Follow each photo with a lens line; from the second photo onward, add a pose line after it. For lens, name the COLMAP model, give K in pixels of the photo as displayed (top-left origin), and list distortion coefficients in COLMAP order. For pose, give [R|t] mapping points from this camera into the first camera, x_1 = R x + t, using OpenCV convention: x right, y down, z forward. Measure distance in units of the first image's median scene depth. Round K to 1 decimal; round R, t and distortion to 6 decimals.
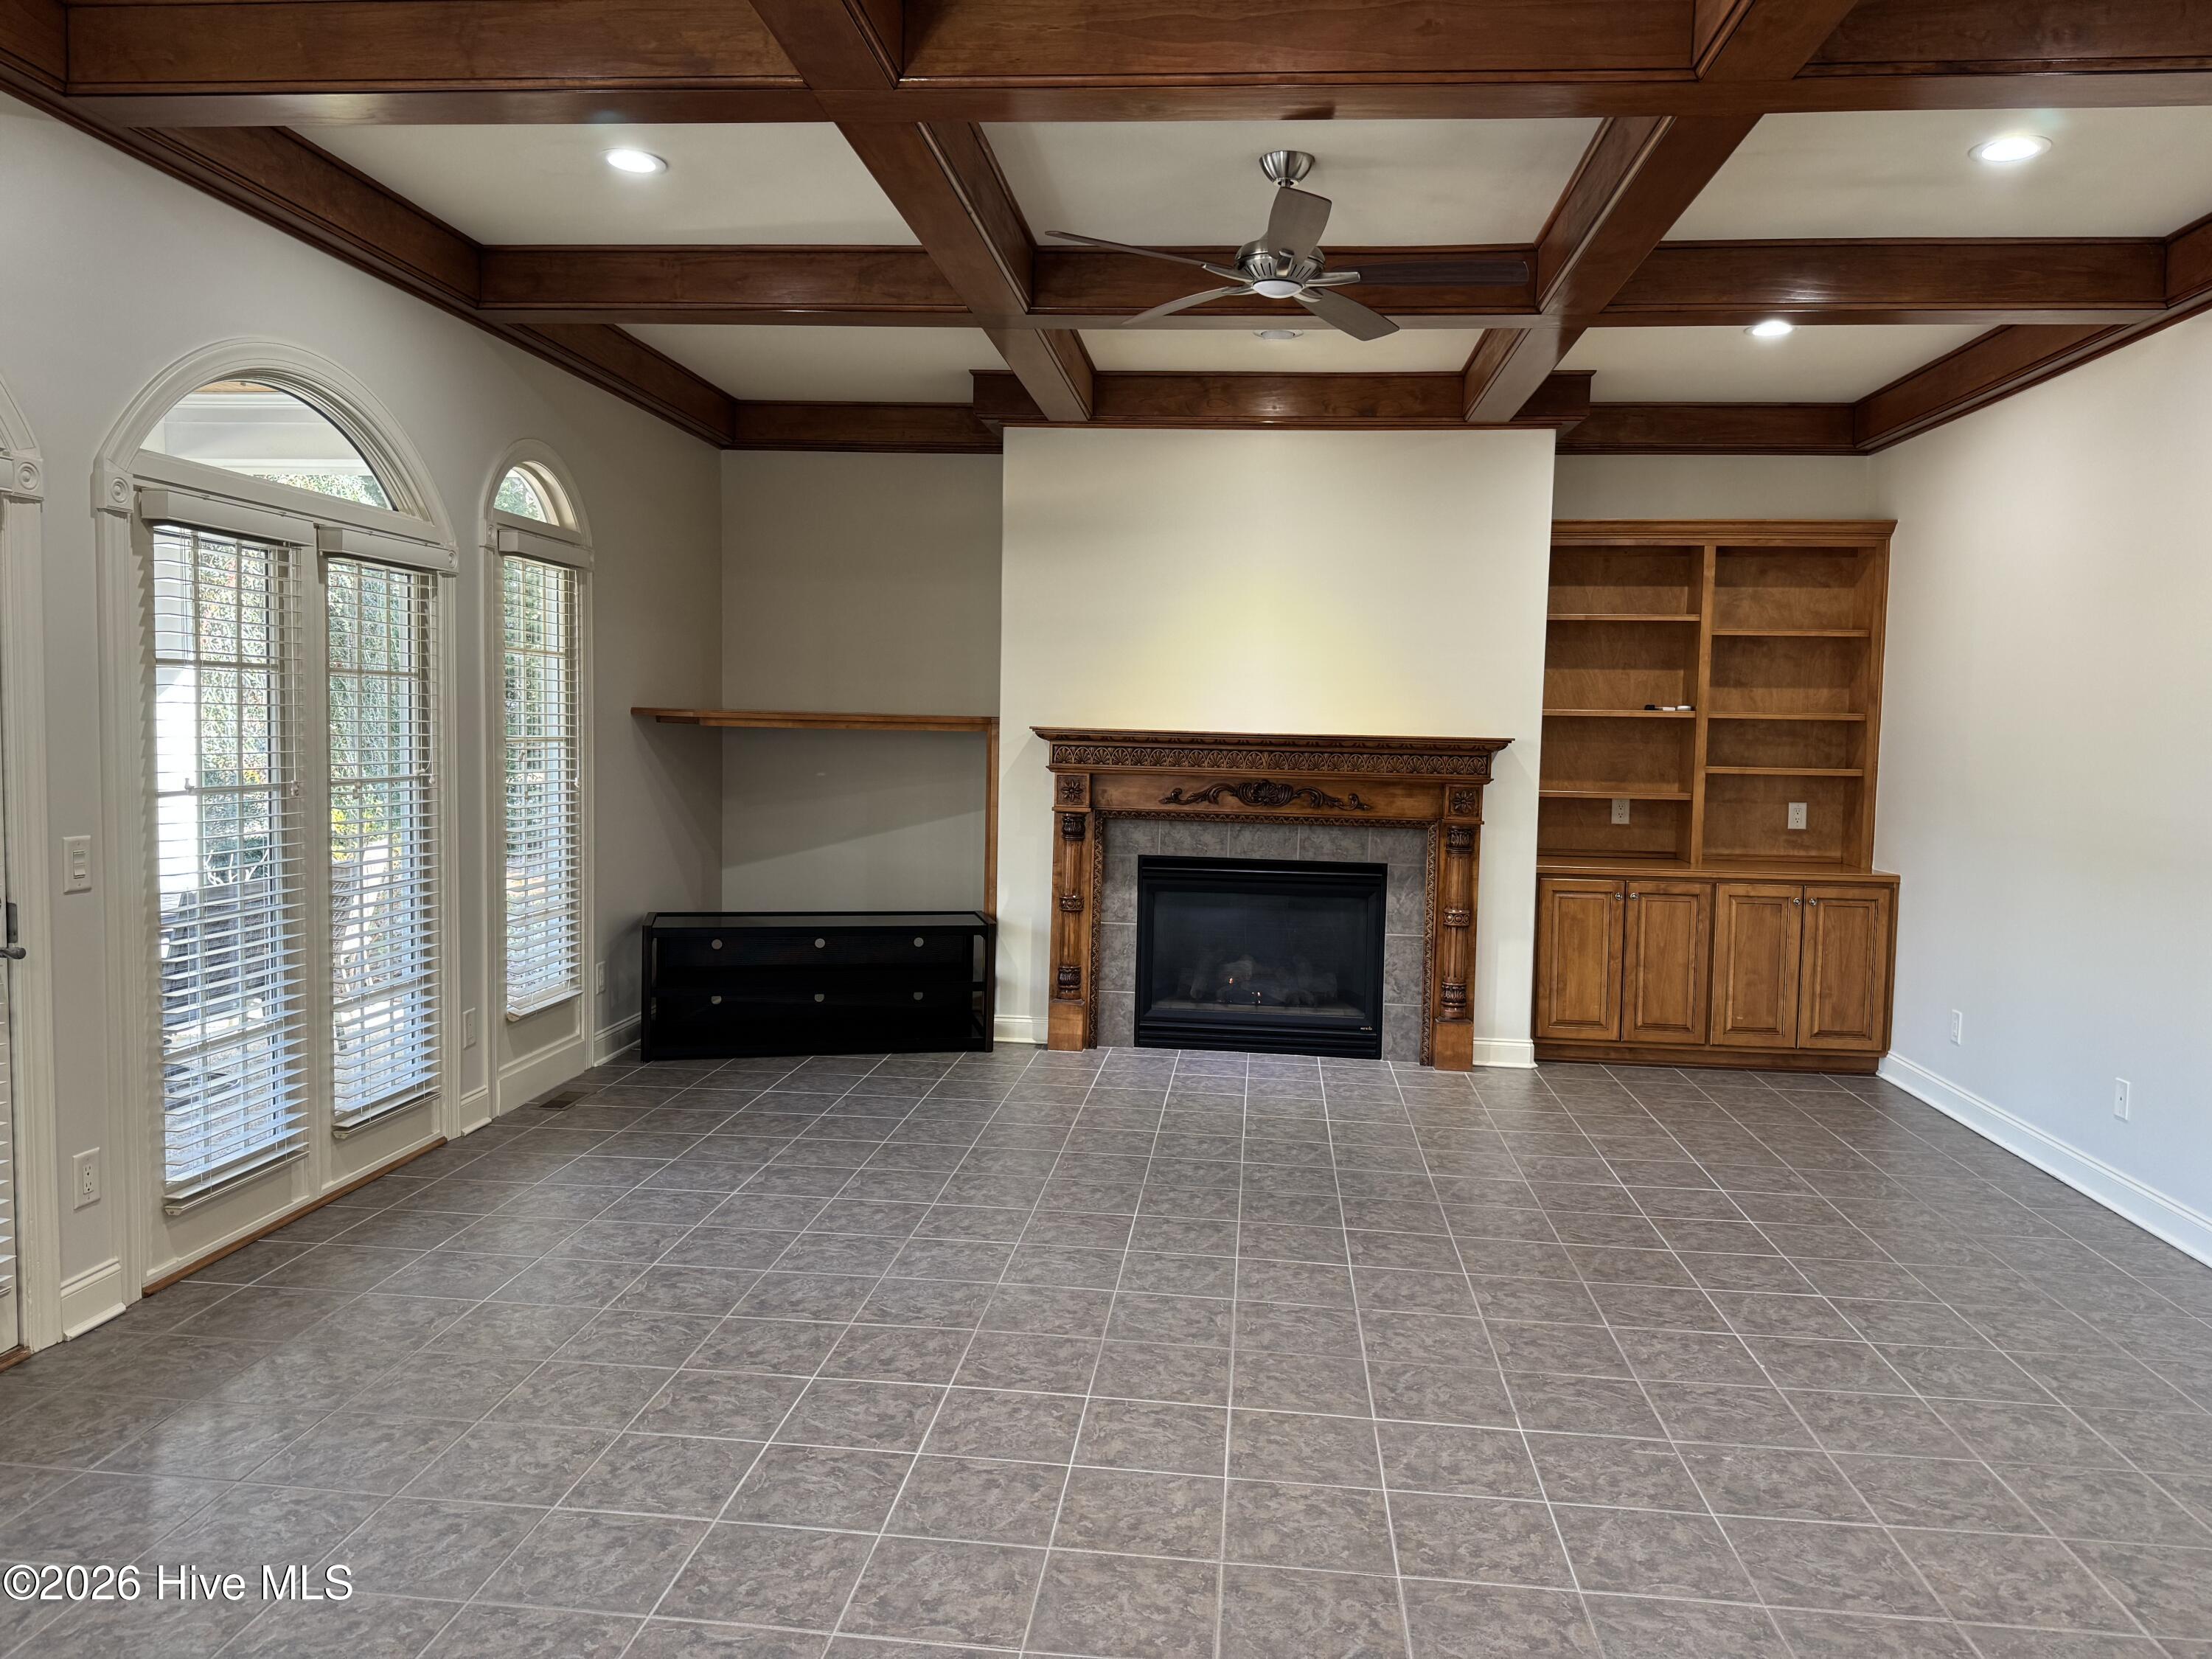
lens RADIAL K [[1549.9, 0, 1106.0], [0, 1549.9, 829.5], [0, 0, 1]] dist [0.109673, -0.134114]
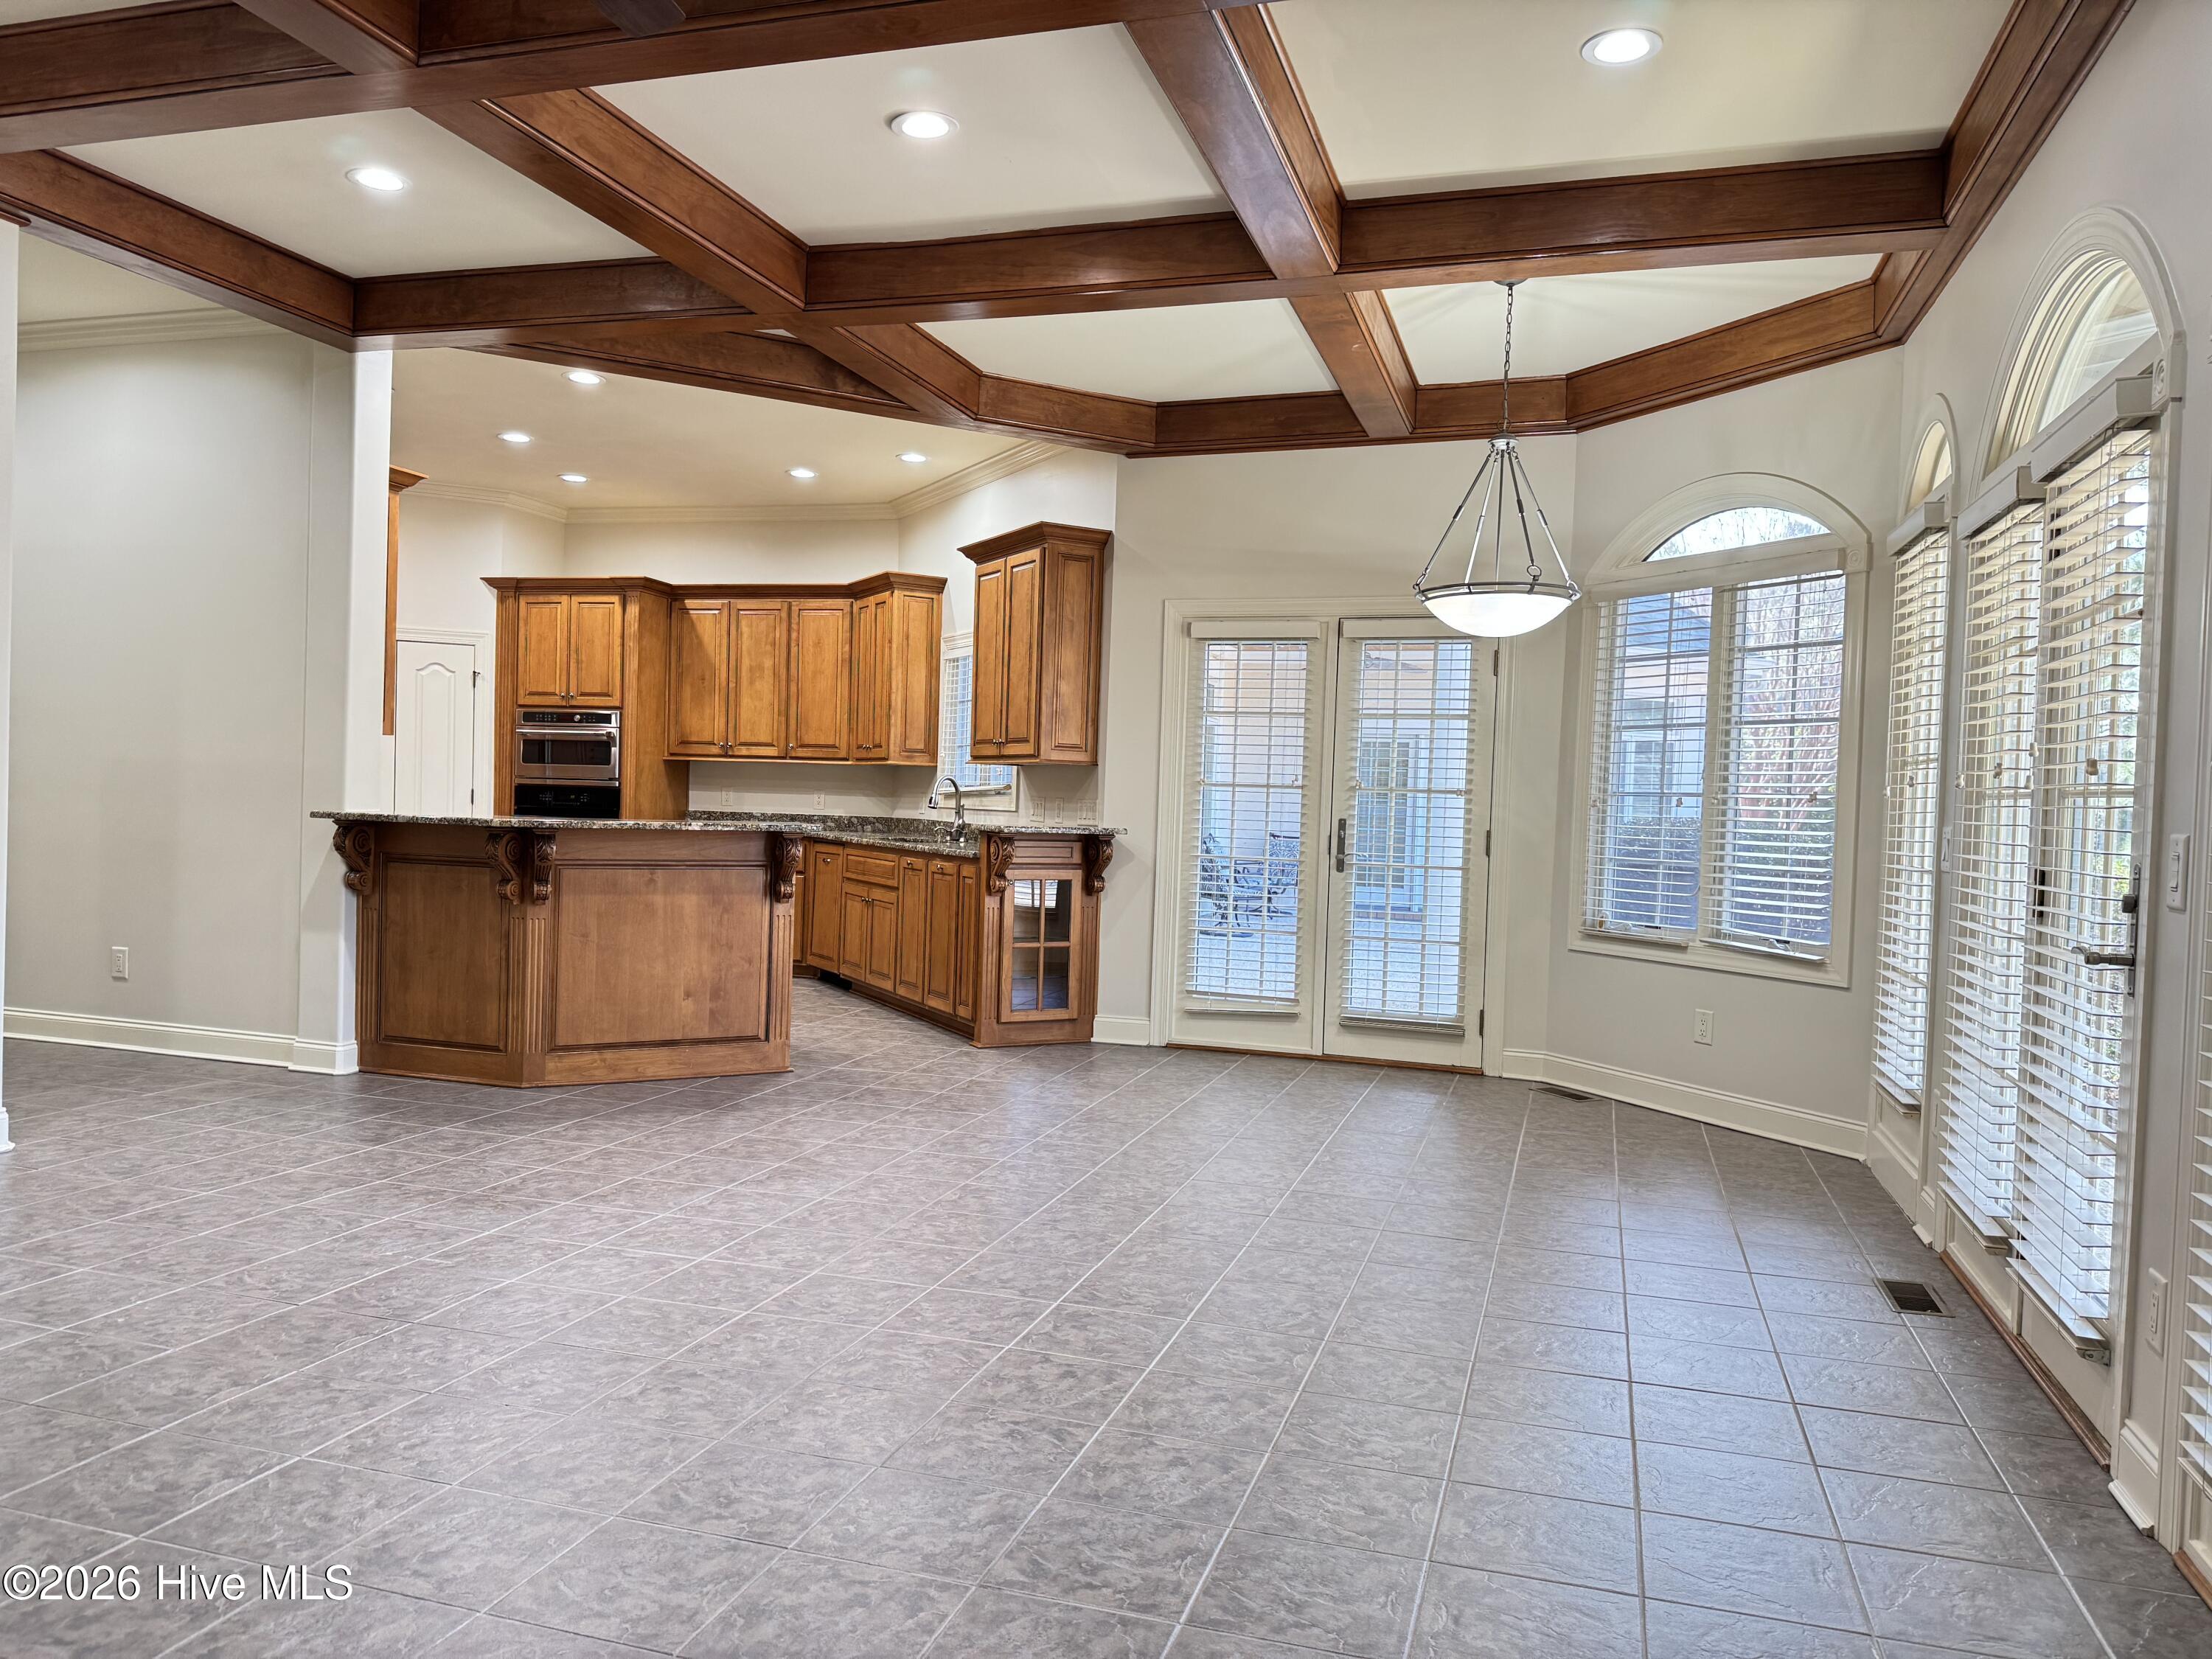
lens RADIAL K [[1549.9, 0, 1106.0], [0, 1549.9, 829.5], [0, 0, 1]] dist [0.109673, -0.134114]
pose [[-0.978256, -0.057116, 0.199381, -0.332692], [-0.038864, 0.994786, 0.094287, -0.048793], [-0.203726, 0.084488, -0.975375, 1.910854]]
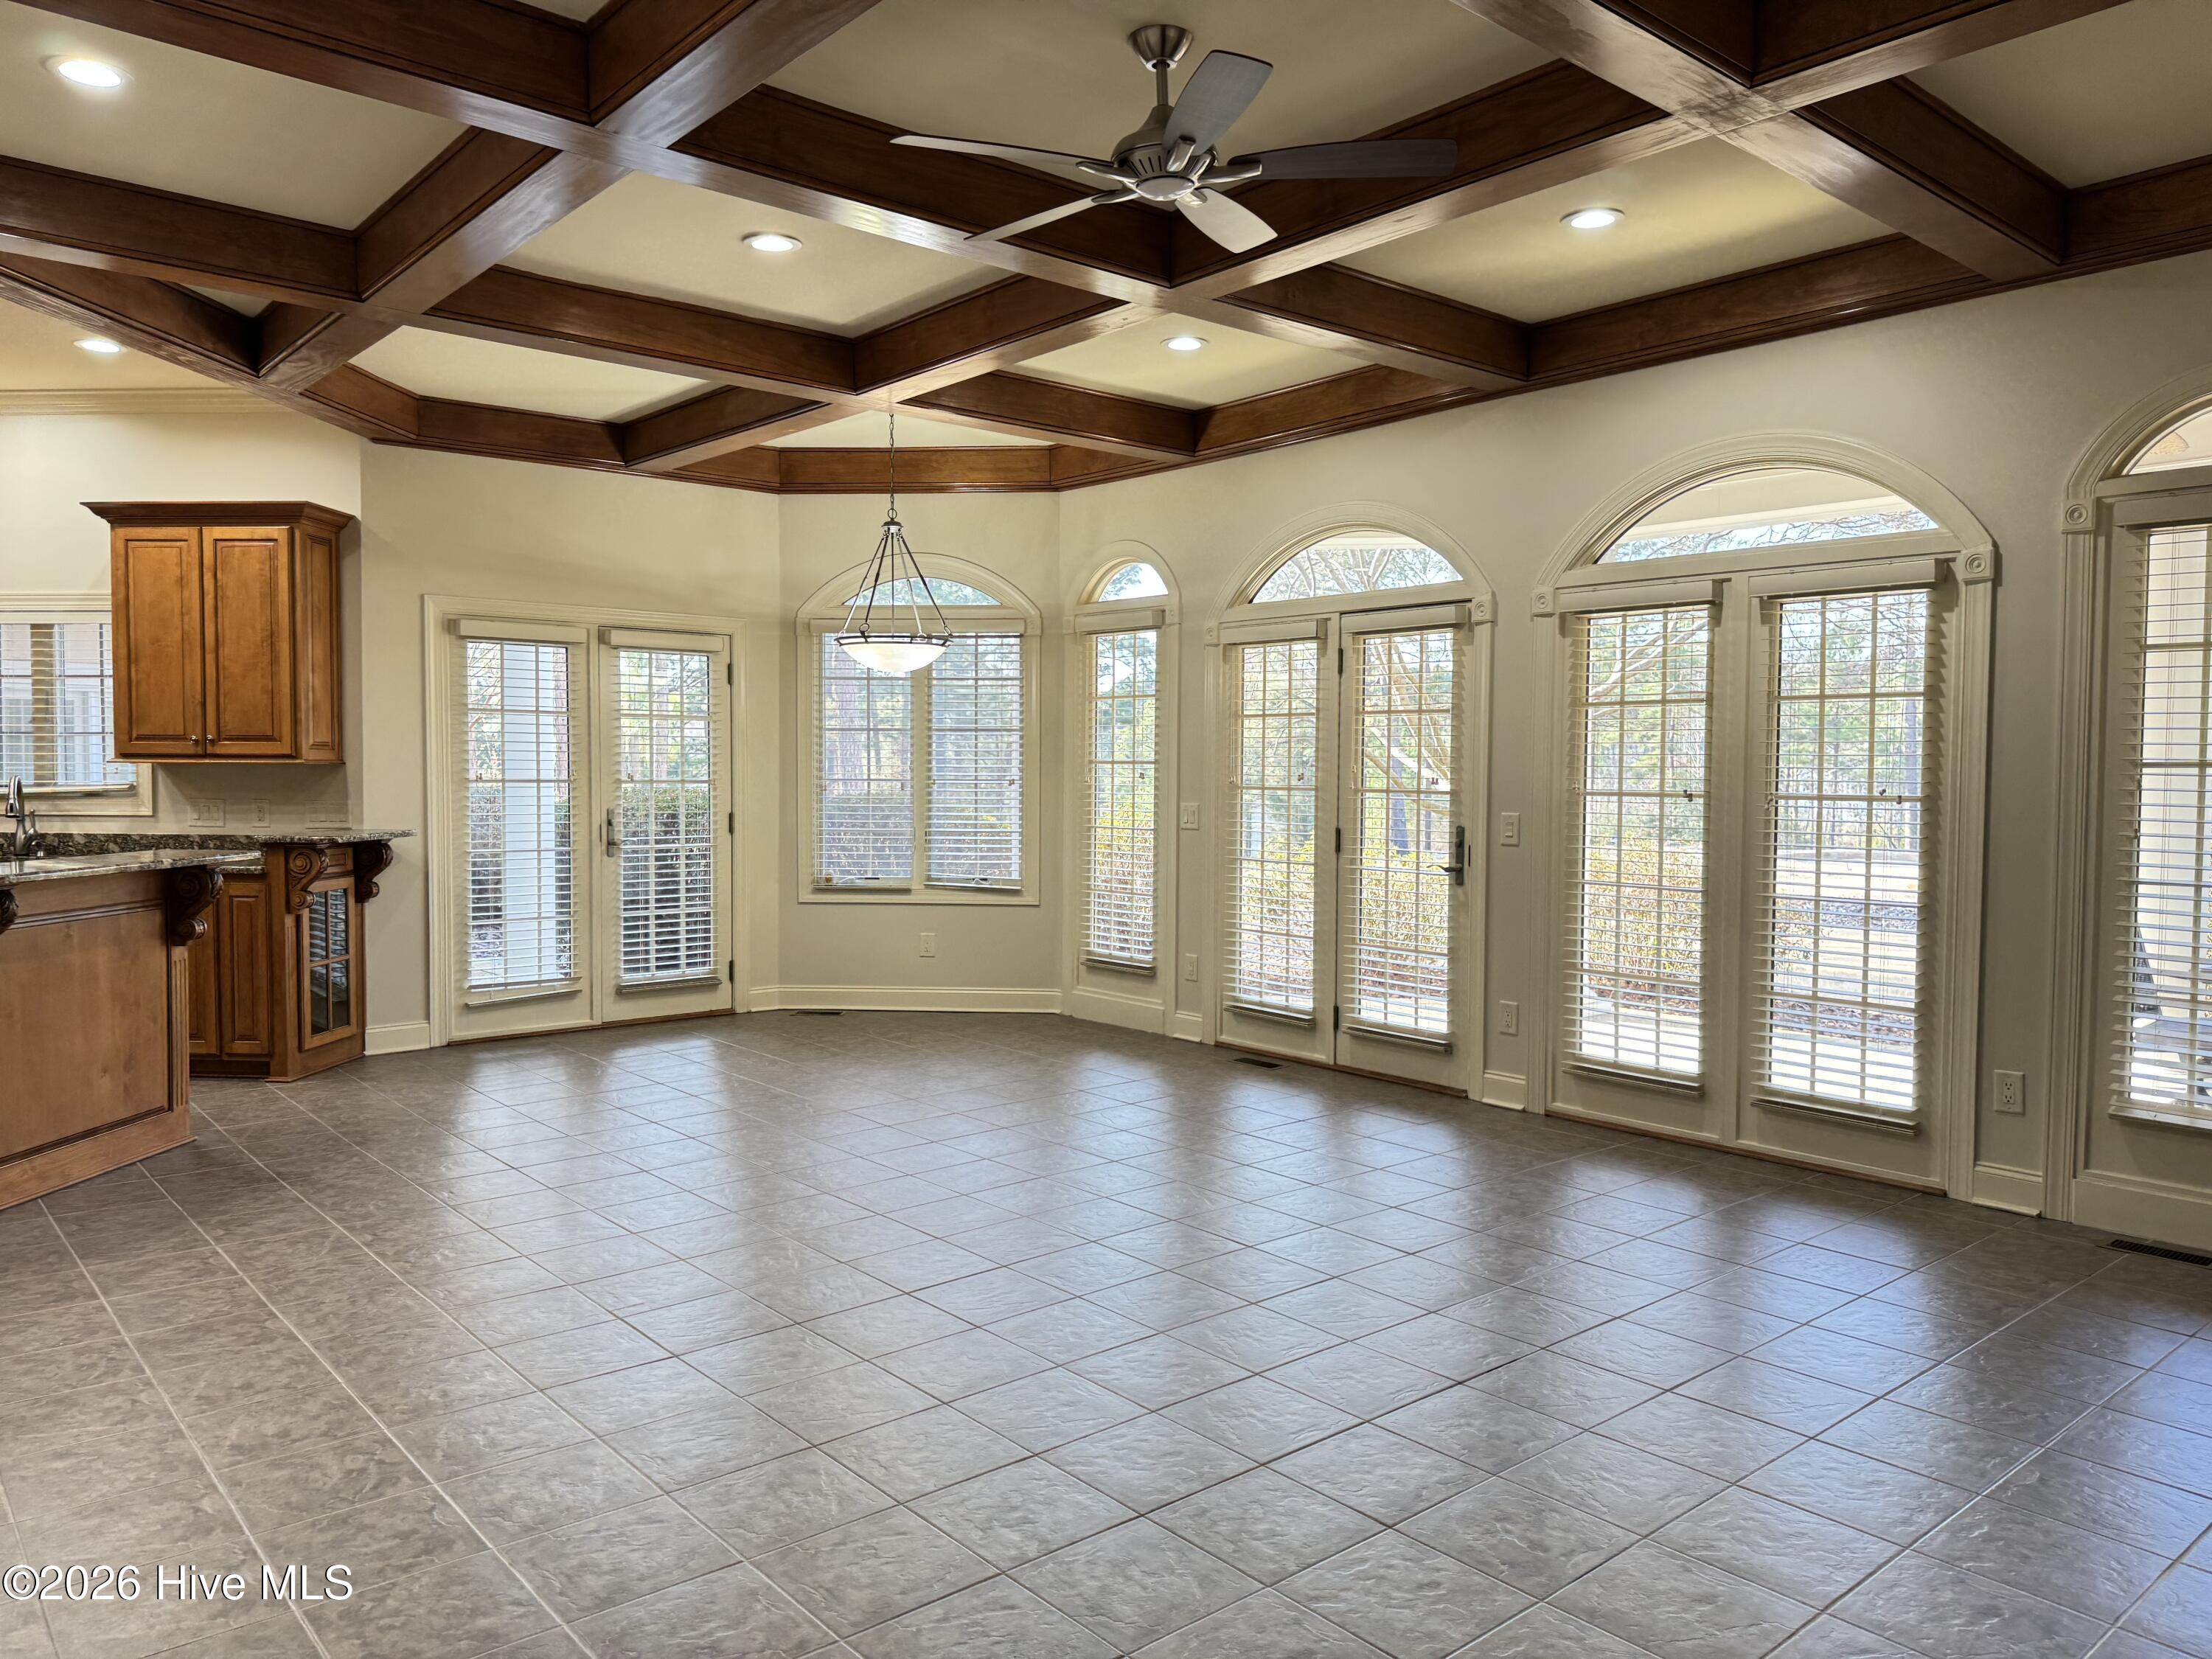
lens RADIAL K [[1549.9, 0, 1106.0], [0, 1549.9, 829.5], [0, 0, 1]] dist [0.109673, -0.134114]
pose [[-0.694848, 0.005012, -0.719139, 0.907726], [-0.072792, 0.994350, 0.077264, -0.080216], [0.715463, 0.106035, -0.690557, 1.947312]]
